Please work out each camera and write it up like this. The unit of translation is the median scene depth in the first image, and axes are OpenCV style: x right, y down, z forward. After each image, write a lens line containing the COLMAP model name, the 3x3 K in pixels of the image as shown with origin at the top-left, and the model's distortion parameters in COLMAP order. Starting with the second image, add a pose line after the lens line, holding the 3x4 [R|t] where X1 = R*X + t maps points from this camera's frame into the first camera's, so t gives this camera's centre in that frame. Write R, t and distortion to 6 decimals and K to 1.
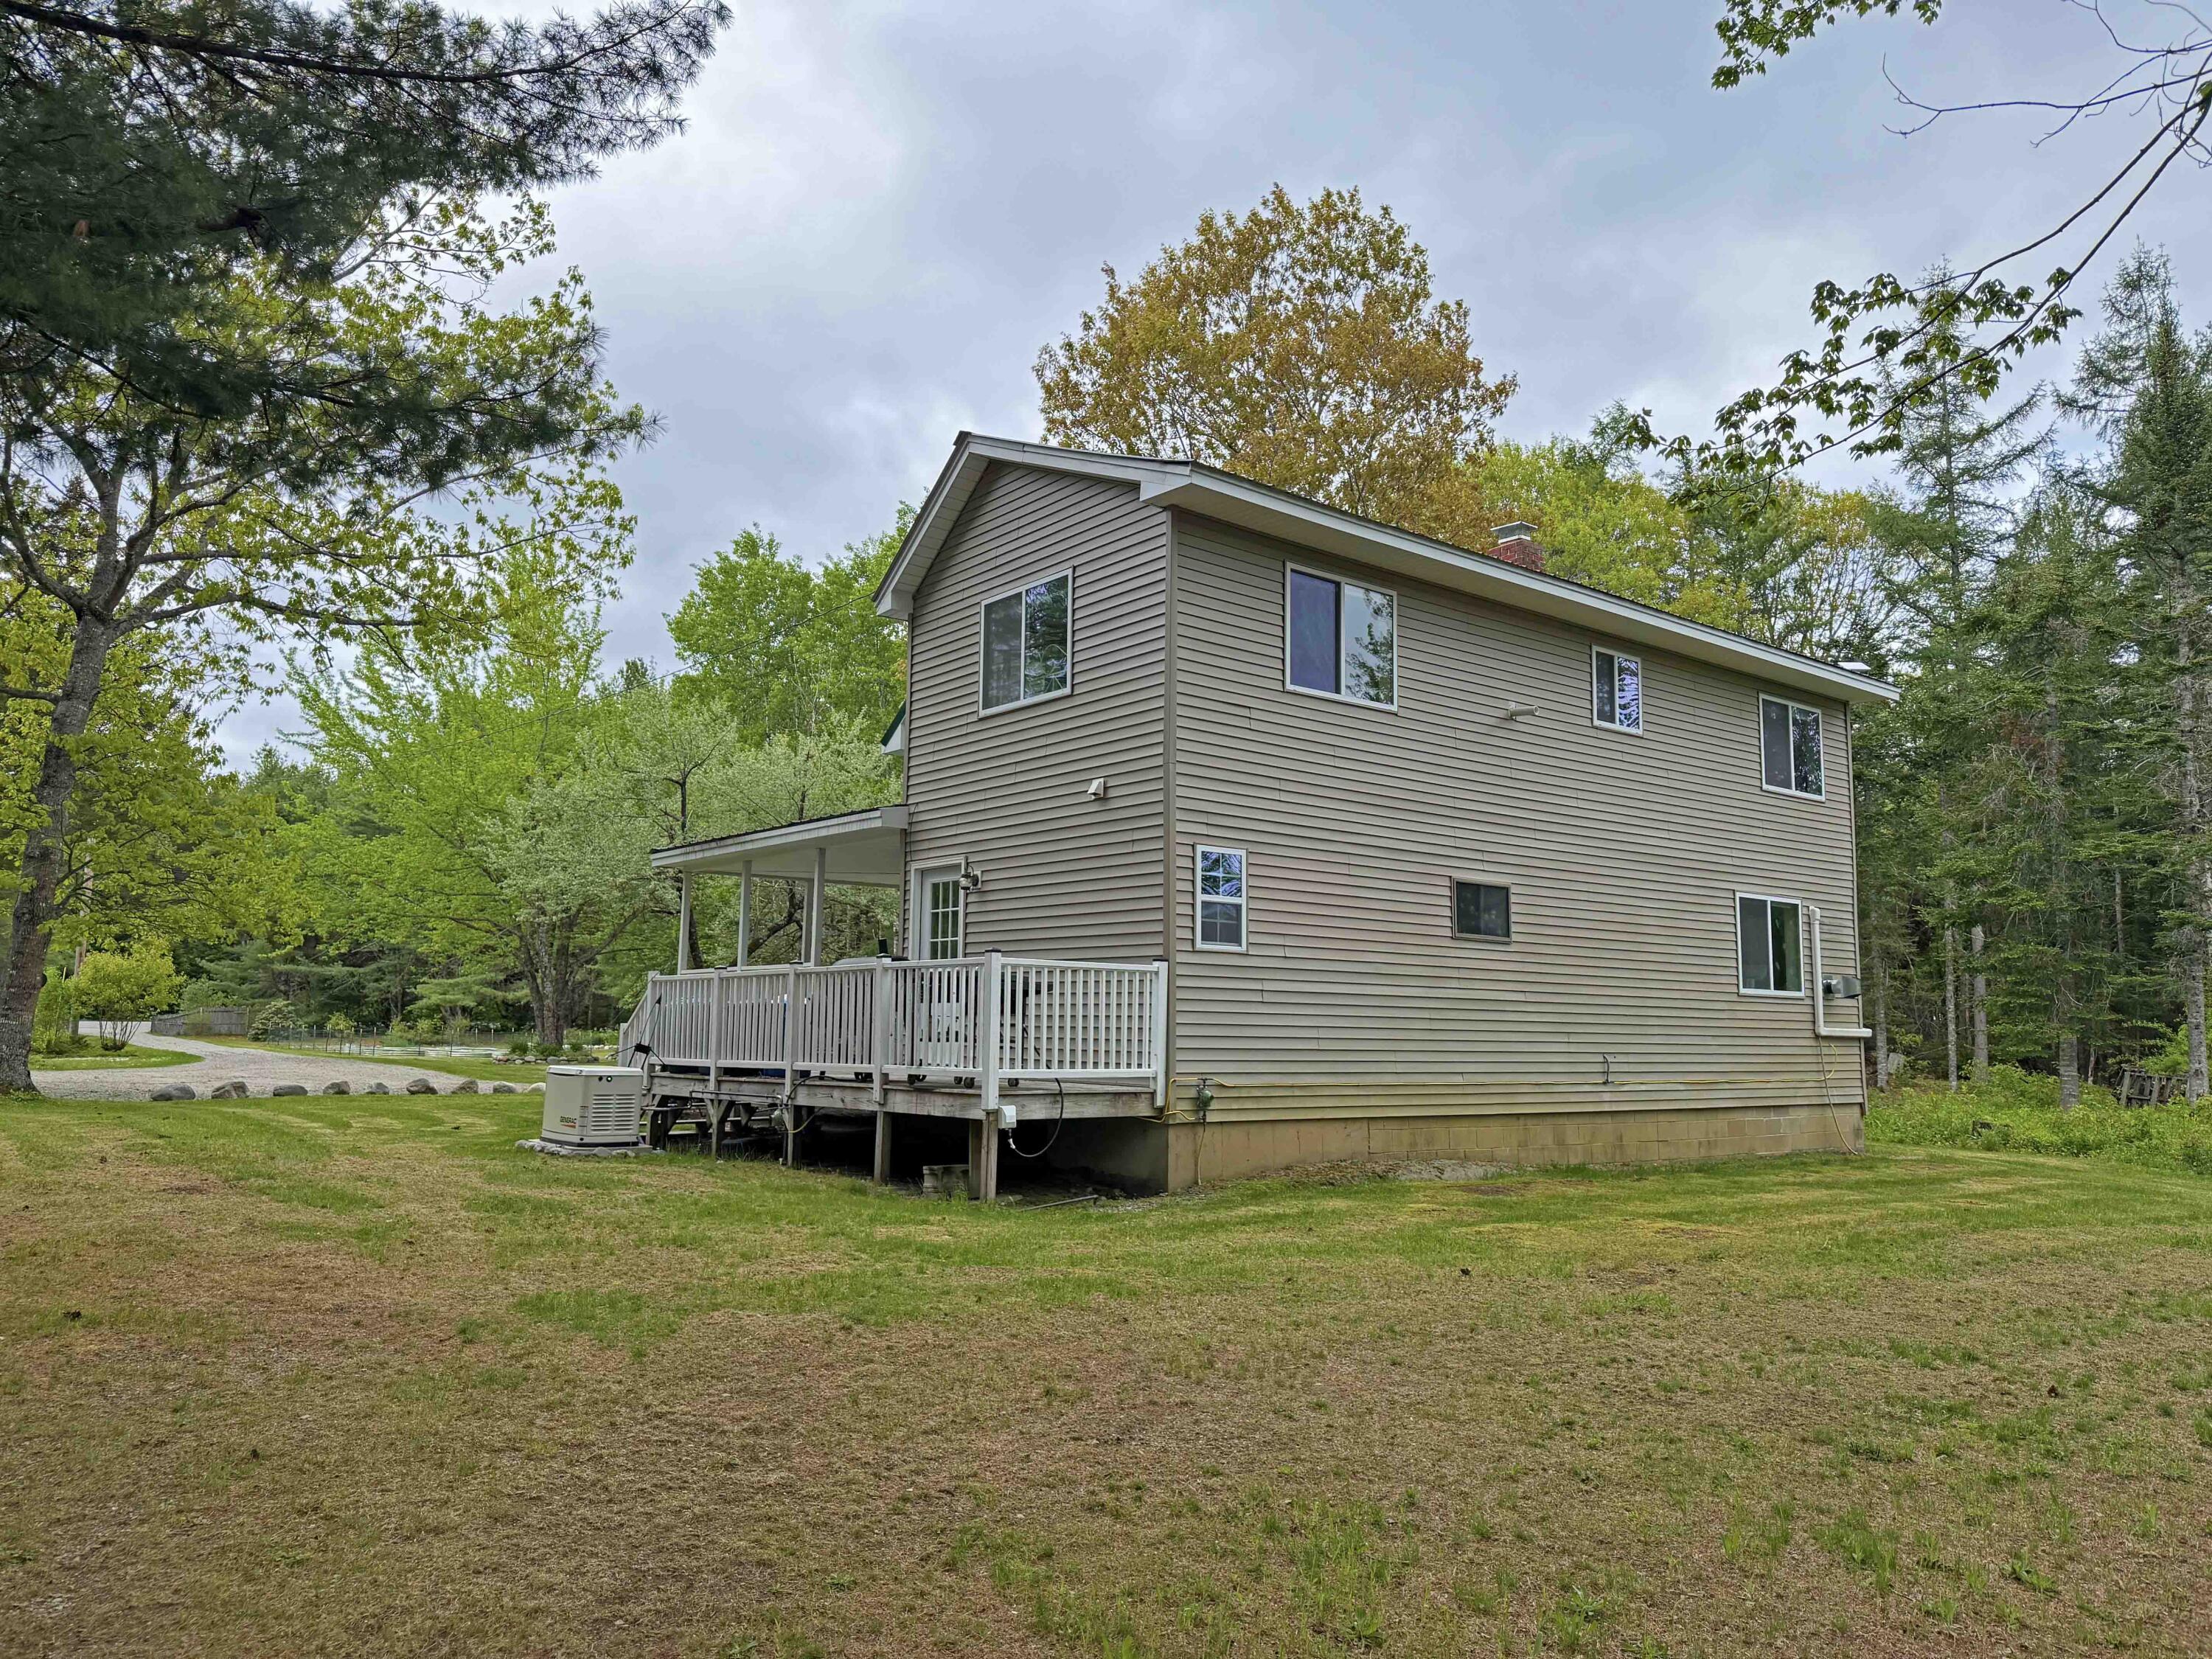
lens RADIAL K [[1553.1, 0, 1106.0], [0, 1553.1, 829.5], [0, 0, 1]] dist [0.097369, -0.169651]
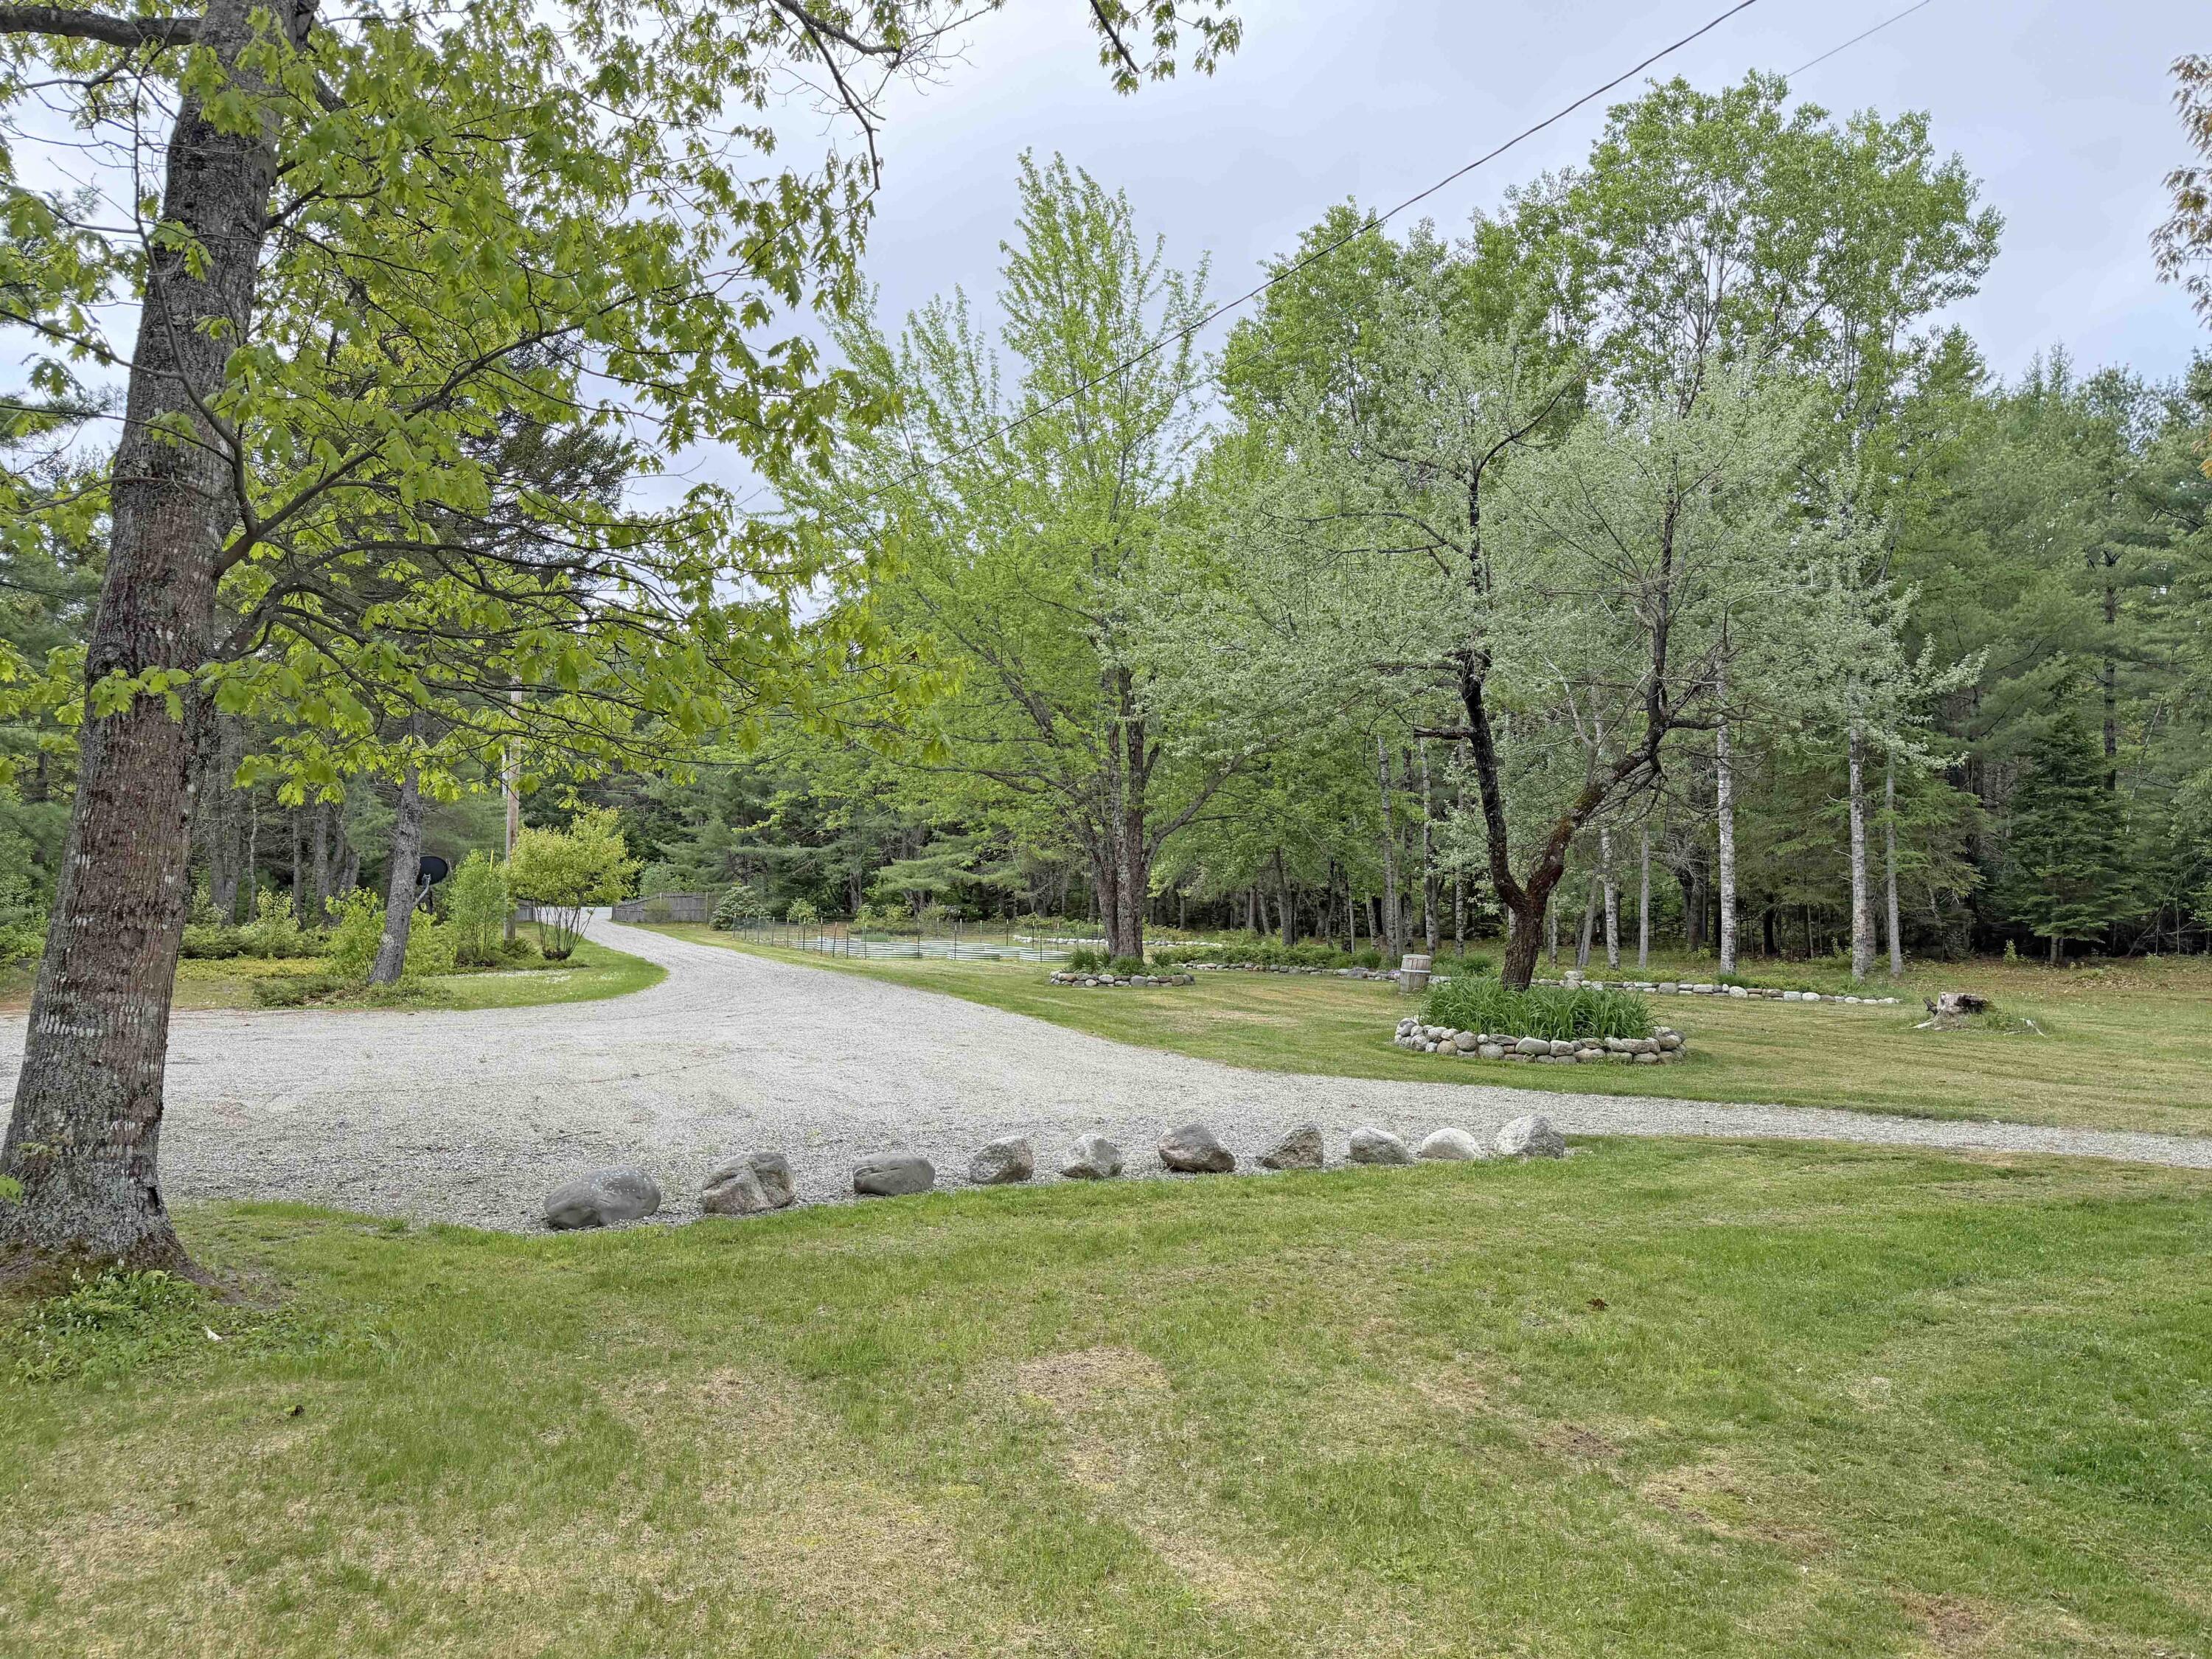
lens RADIAL K [[1553.1, 0, 1106.0], [0, 1553.1, 829.5], [0, 0, 1]] dist [0.097369, -0.169651]
pose [[0.970955, -0.014143, -0.238842, -0.110342], [0.032943, 0.996647, 0.074903, 0.017202], [0.236982, -0.080596, 0.968165, 0.191853]]
